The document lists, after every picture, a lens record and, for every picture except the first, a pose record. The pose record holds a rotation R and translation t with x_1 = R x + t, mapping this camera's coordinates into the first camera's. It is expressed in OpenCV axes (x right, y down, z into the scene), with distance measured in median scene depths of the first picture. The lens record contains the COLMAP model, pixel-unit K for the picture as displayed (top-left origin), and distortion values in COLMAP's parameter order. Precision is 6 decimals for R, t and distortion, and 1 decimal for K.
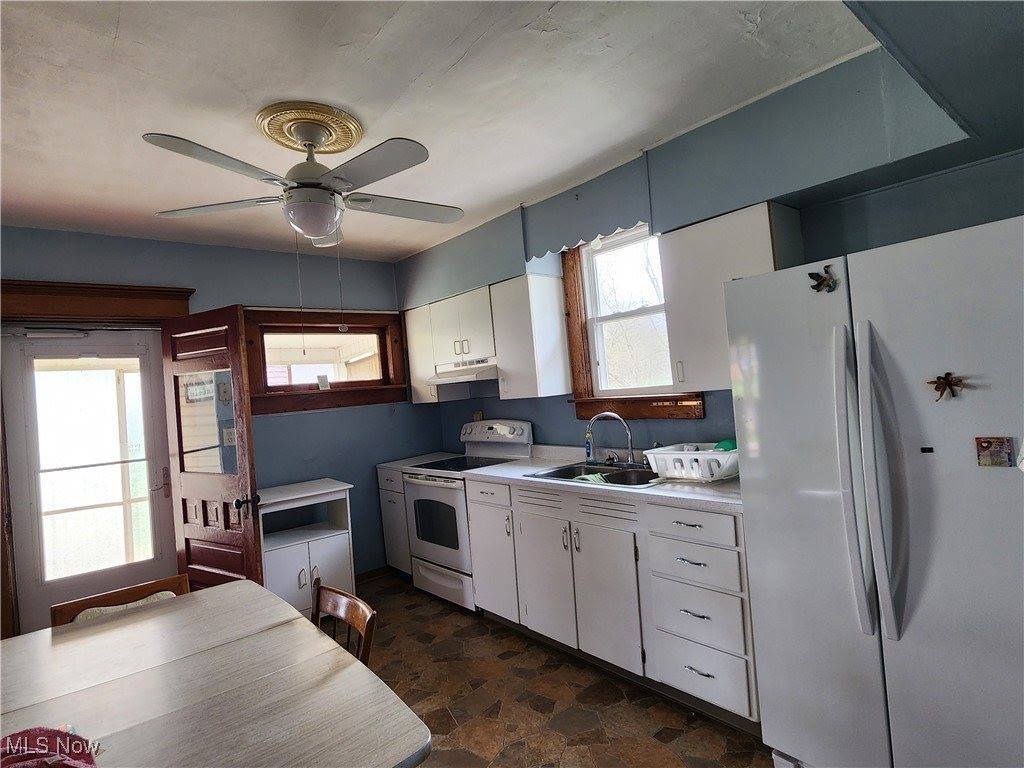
lens RADIAL K [[546.3, 0, 512.0], [0, 546.3, 384.0], [0, 0, 1]] dist [-0.001049, -0.000084]
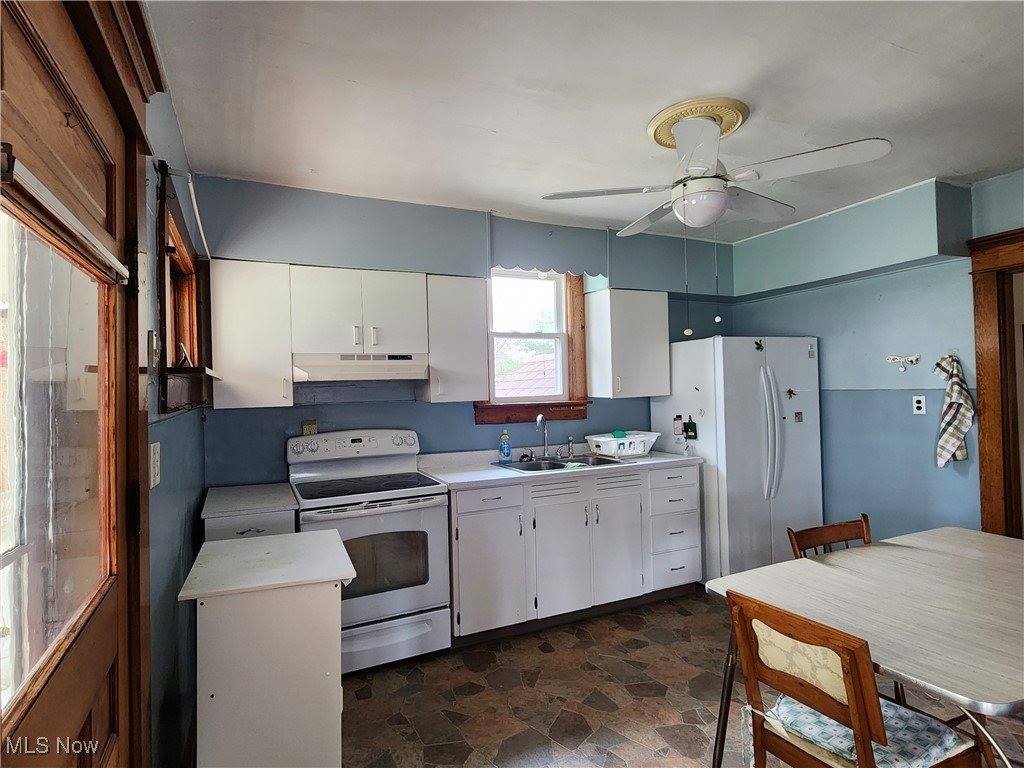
lens RADIAL K [[546.3, 0, 512.0], [0, 546.3, 384.0], [0, 0, 1]] dist [-0.001049, -0.000084]
pose [[0.260400, 0.078122, 0.962335, -0.928375], [-0.002386, 0.996770, -0.080272, 0.076035], [-0.965498, 0.018607, 0.259745, 0.698975]]
